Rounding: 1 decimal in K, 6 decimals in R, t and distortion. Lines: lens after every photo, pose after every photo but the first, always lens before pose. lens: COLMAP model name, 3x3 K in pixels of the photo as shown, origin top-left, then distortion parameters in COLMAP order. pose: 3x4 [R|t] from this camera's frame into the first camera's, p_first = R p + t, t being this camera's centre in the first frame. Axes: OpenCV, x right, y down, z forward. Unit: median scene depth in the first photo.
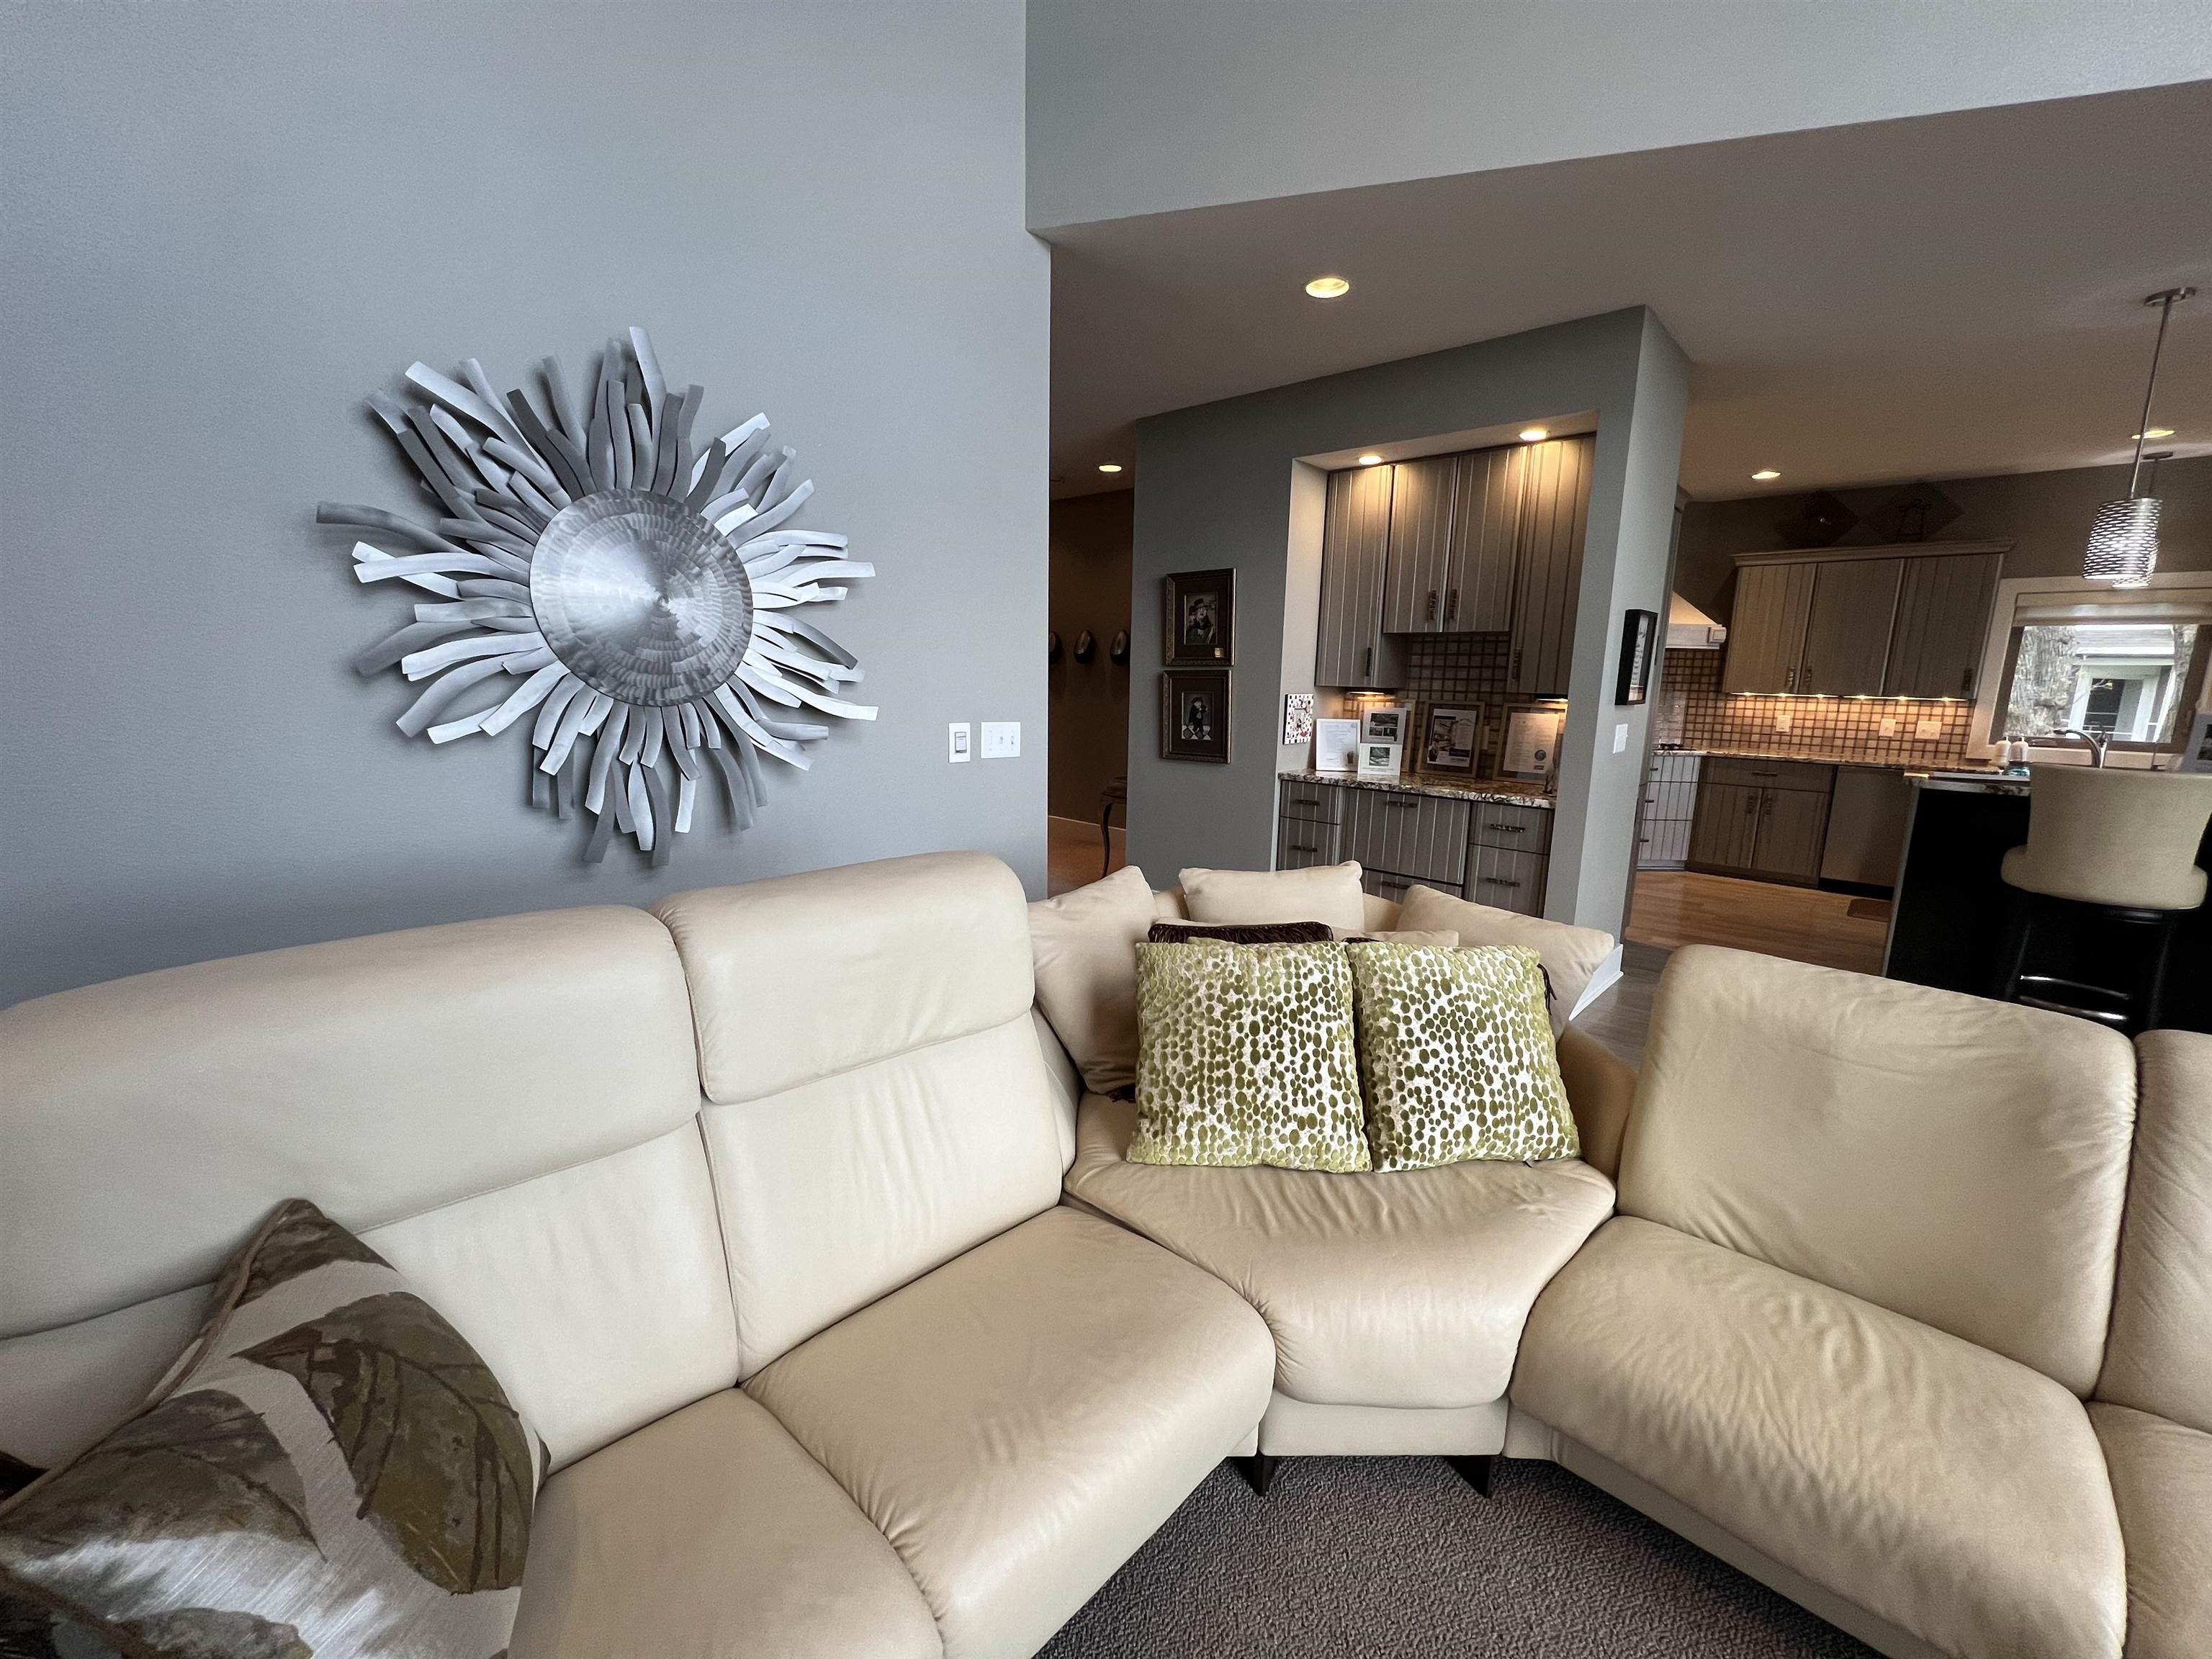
lens RADIAL K [[888.5, 0, 1096.1], [0, 888.5, 826.4], [0, 0, 1]] dist [-0.002168, 0.000289]
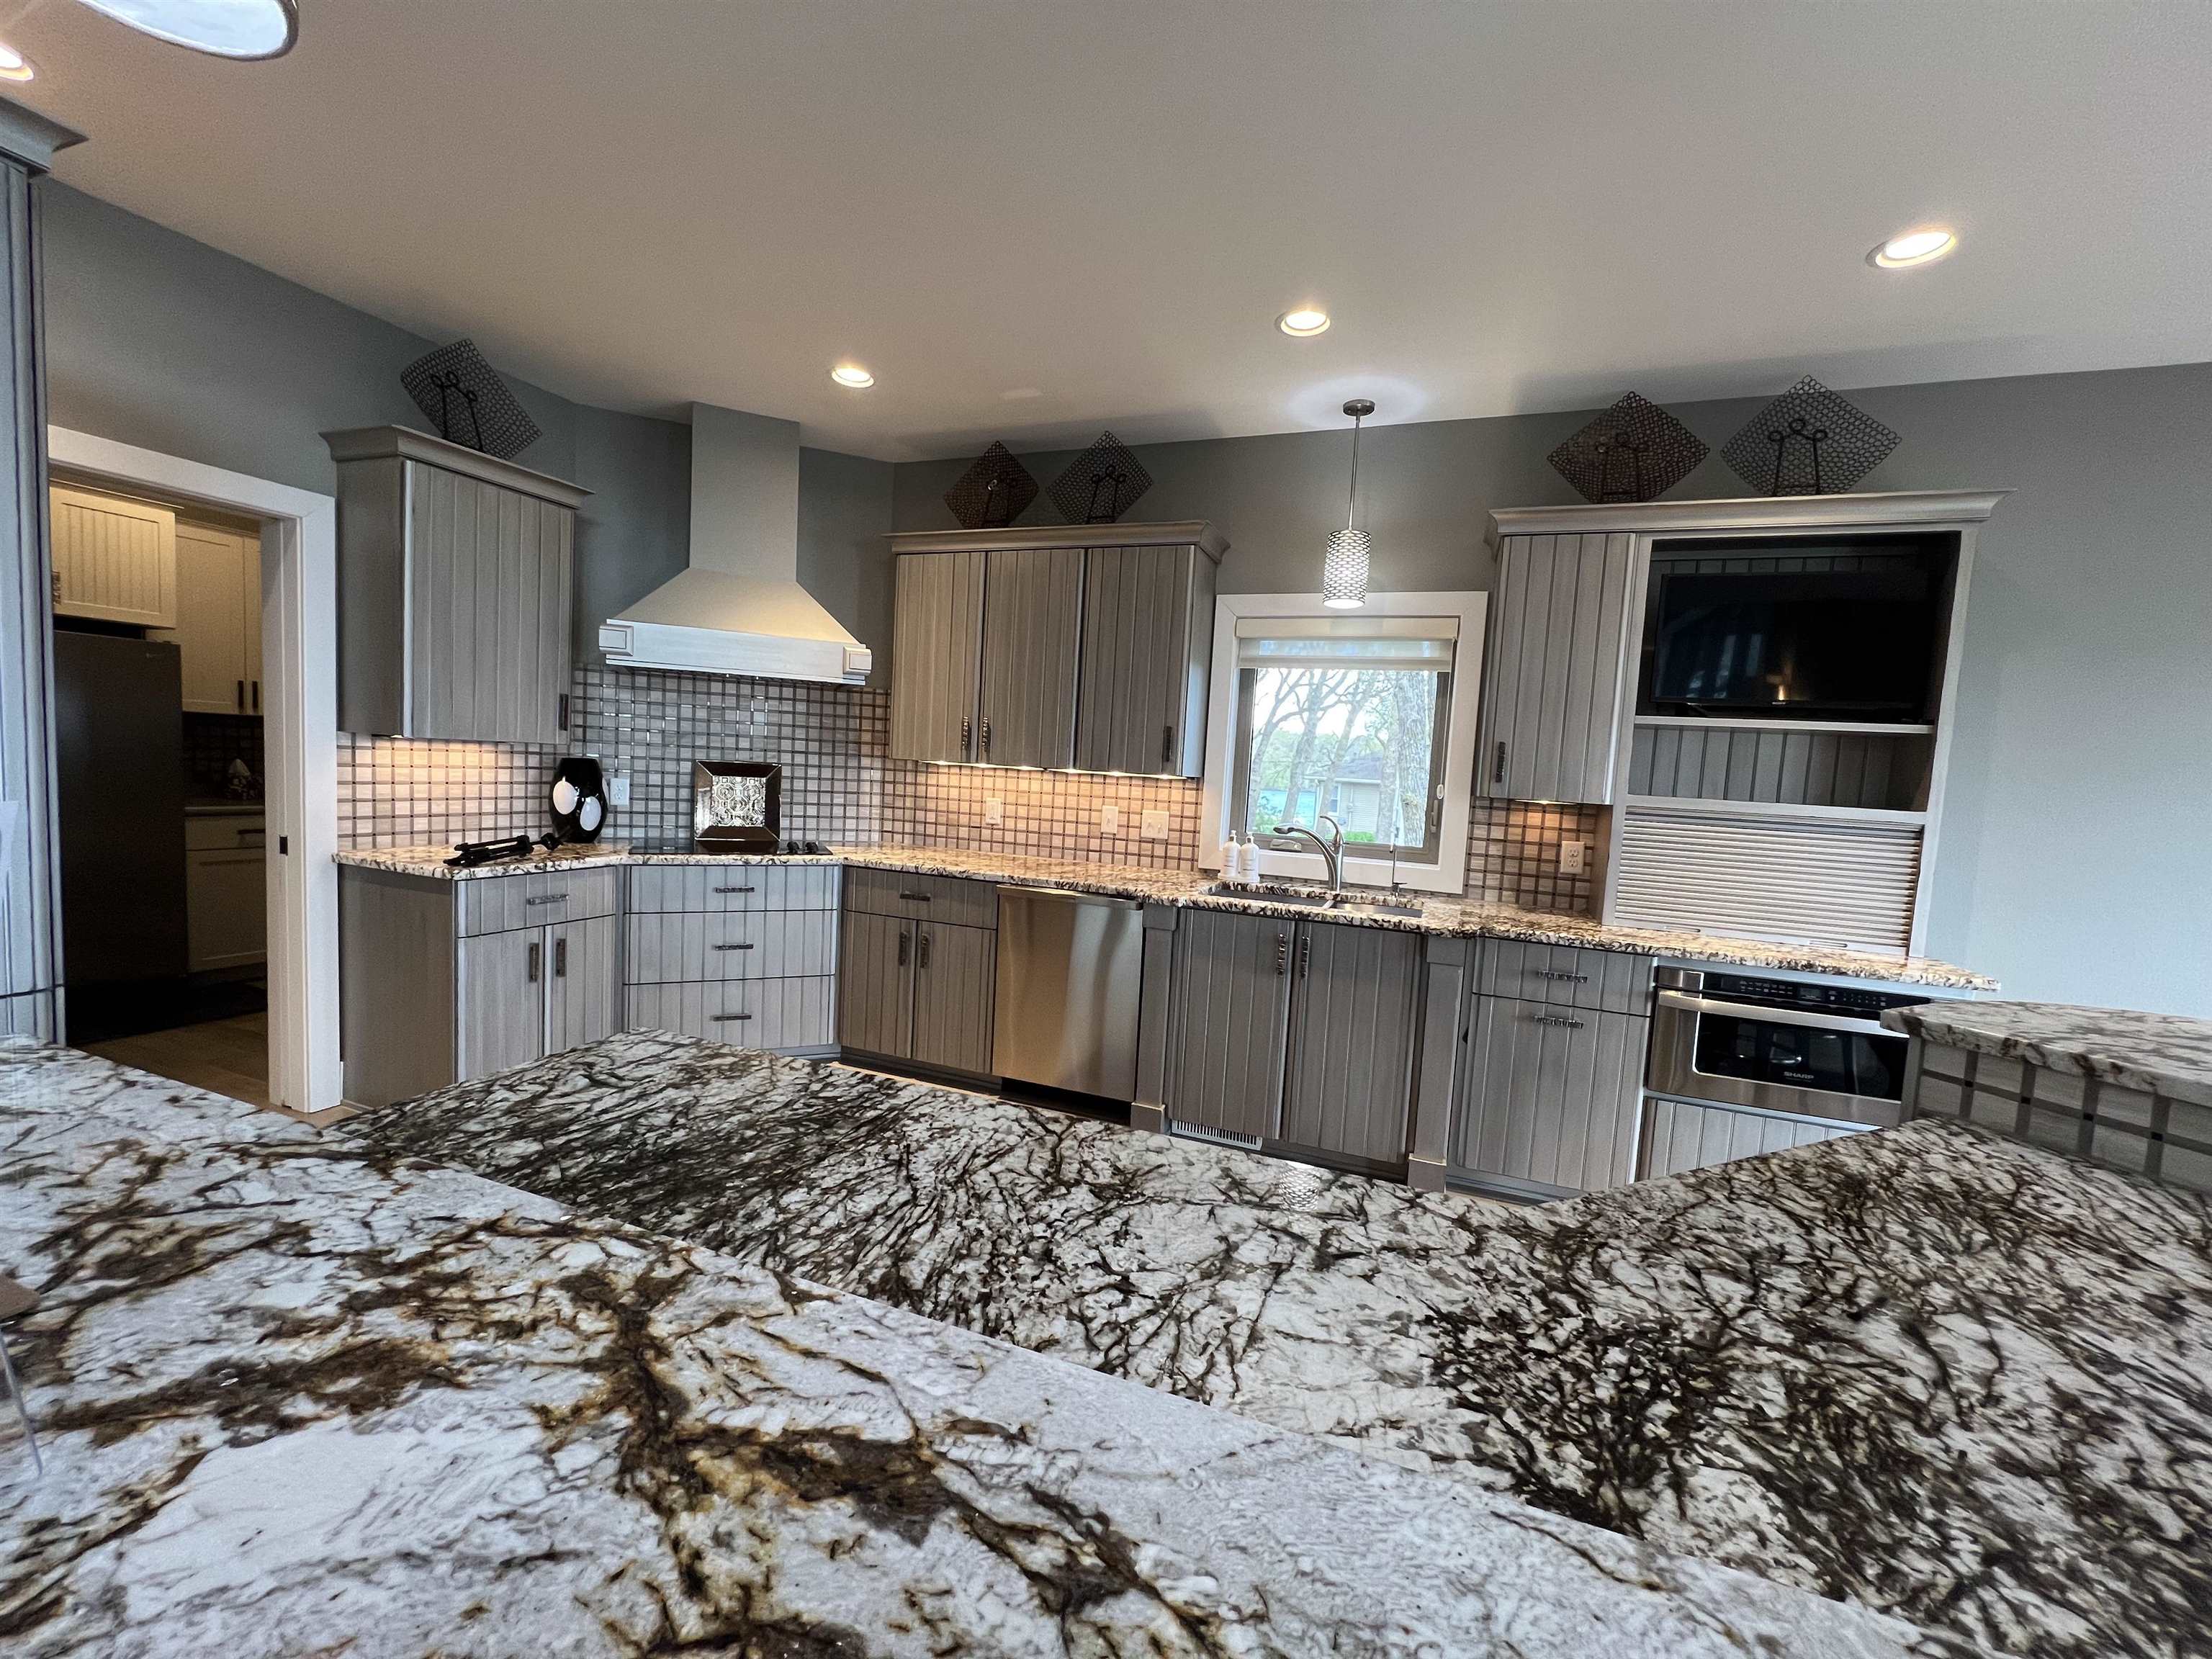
lens RADIAL K [[888.5, 0, 1111.7], [0, 888.5, 832.1], [0, 0, 1]] dist [-0.002168, 0.000289]
pose [[0.922991, 0.002479, 0.384814, 0.627243], [0.028484, 0.996796, -0.074741, -0.052264], [-0.383766, 0.079946, 0.919963, 0.397298]]
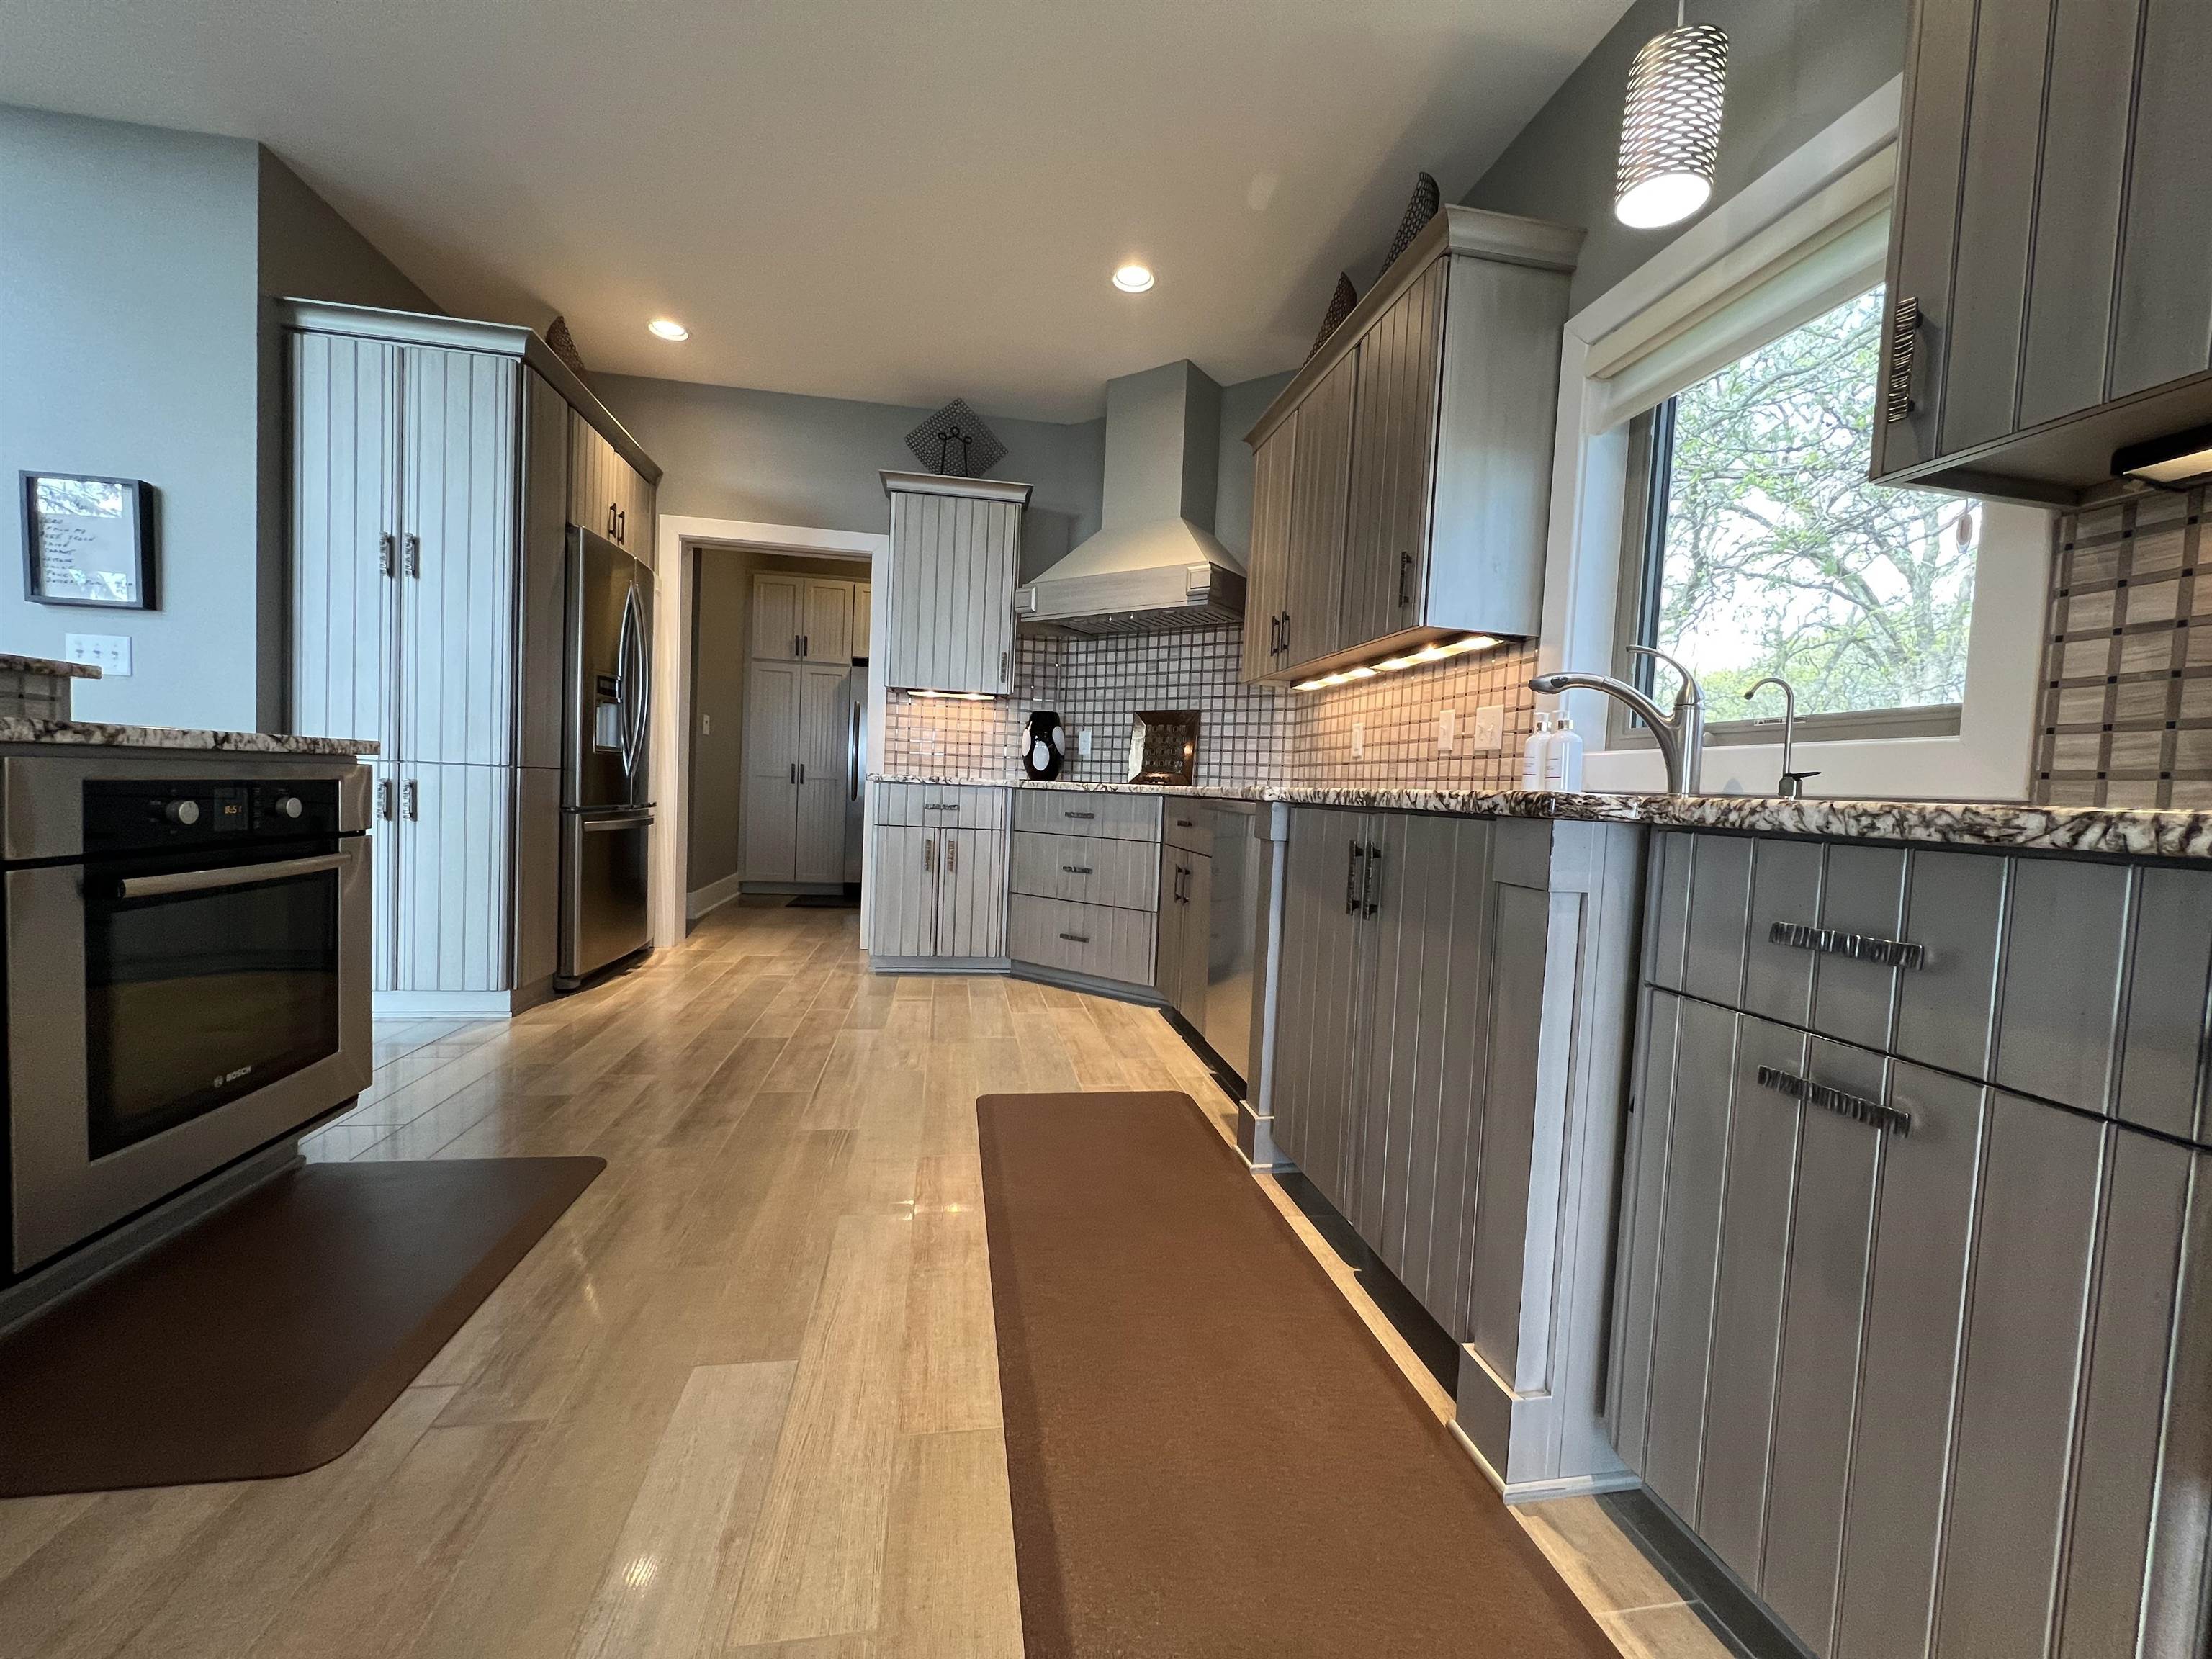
lens RADIAL K [[888.5, 0, 1108.1], [0, 888.5, 834.2], [0, 0, 1]] dist [-0.002168, 0.000289]
pose [[0.798155, 0.047355, -0.600588, 0.993129], [-0.133406, 0.986050, -0.099543, 0.004063], [0.587496, 0.159572, 0.793338, 0.551263]]
